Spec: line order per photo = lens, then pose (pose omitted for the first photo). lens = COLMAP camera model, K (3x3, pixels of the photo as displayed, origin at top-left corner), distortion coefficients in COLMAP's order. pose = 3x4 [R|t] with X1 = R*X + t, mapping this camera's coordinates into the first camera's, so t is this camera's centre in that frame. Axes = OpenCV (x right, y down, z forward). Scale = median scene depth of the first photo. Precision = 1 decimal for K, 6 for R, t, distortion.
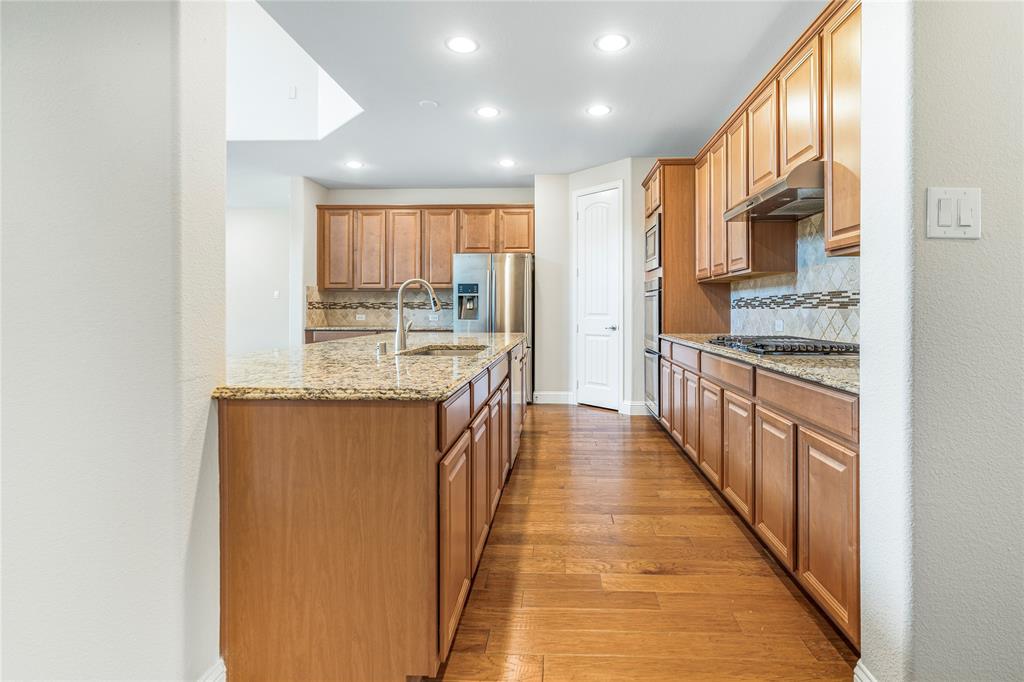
lens RADIAL K [[496.2, 0, 546.8], [0, 496.2, 306.2], [0, 0, 1]] dist [0.001286, 0.000865]
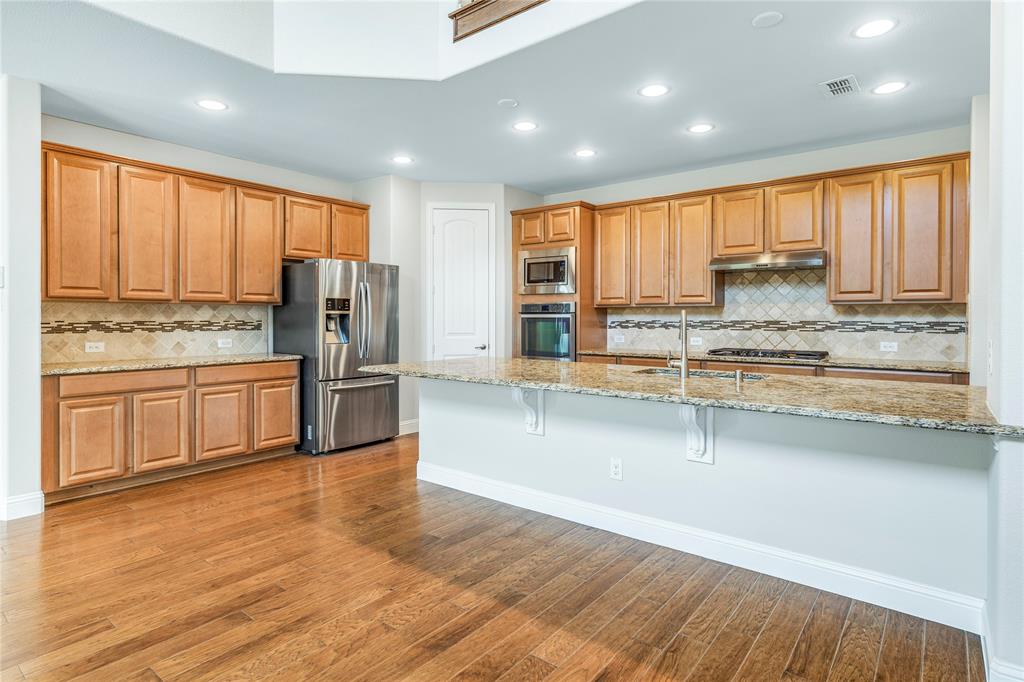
lens RADIAL K [[539.7, 0, 516.3], [0, 539.7, 322.5], [0, 0, 1]] dist [-0.006016, 0.000386]
pose [[0.603869, -0.005326, 0.797065, -0.608685], [-0.005625, 0.999924, 0.010943, -0.016597], [-0.797063, -0.011092, 0.603794, 0.240766]]
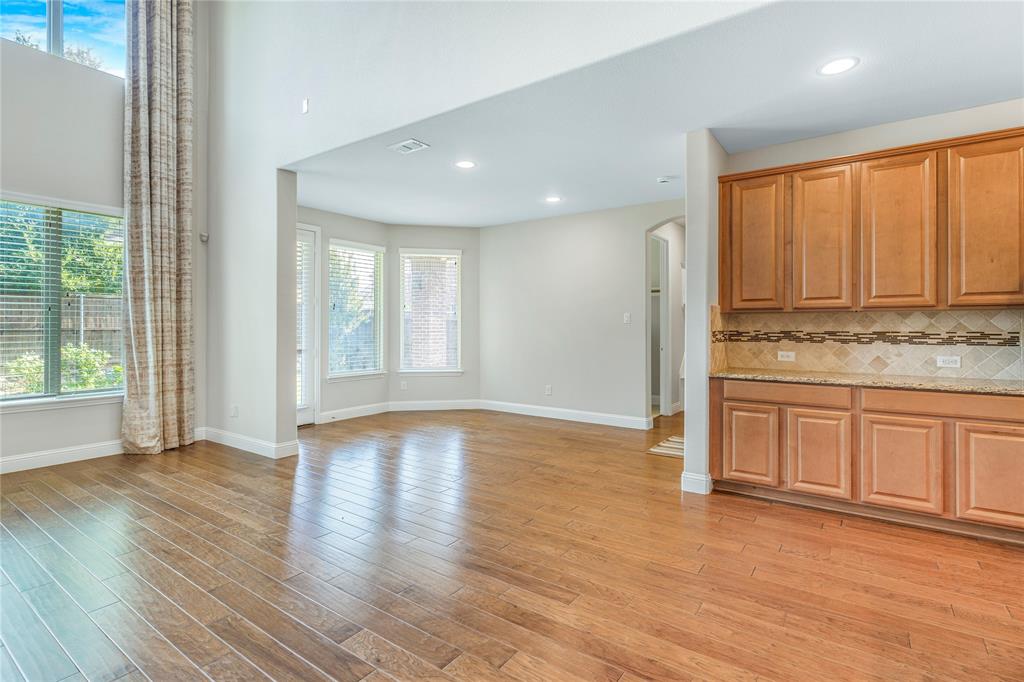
lens RADIAL K [[496.2, 0, 509.9], [0, 496.2, 324.6], [0, 0, 1]] dist [0.001286, 0.000865]
pose [[0.826341, -0.000946, -0.563169, -0.329731], [-0.000305, 0.999998, -0.002128, -0.014810], [0.563170, 0.001930, 0.826339, 0.333986]]
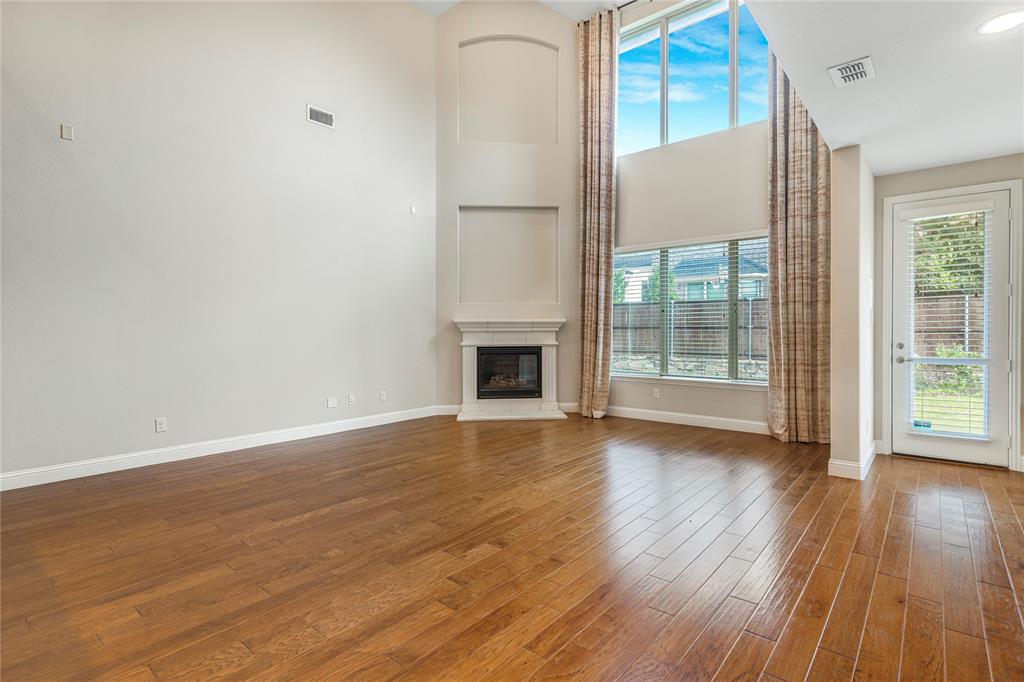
lens RADIAL K [[496.2, 0, 514.6], [0, 496.2, 332.9], [0, 0, 1]] dist [0.001286, 0.000865]
pose [[-0.629837, 0.010047, -0.776662, -0.252875], [0.007839, 0.999948, 0.006579, -0.014679], [0.776687, -0.001945, -0.629883, 0.834415]]
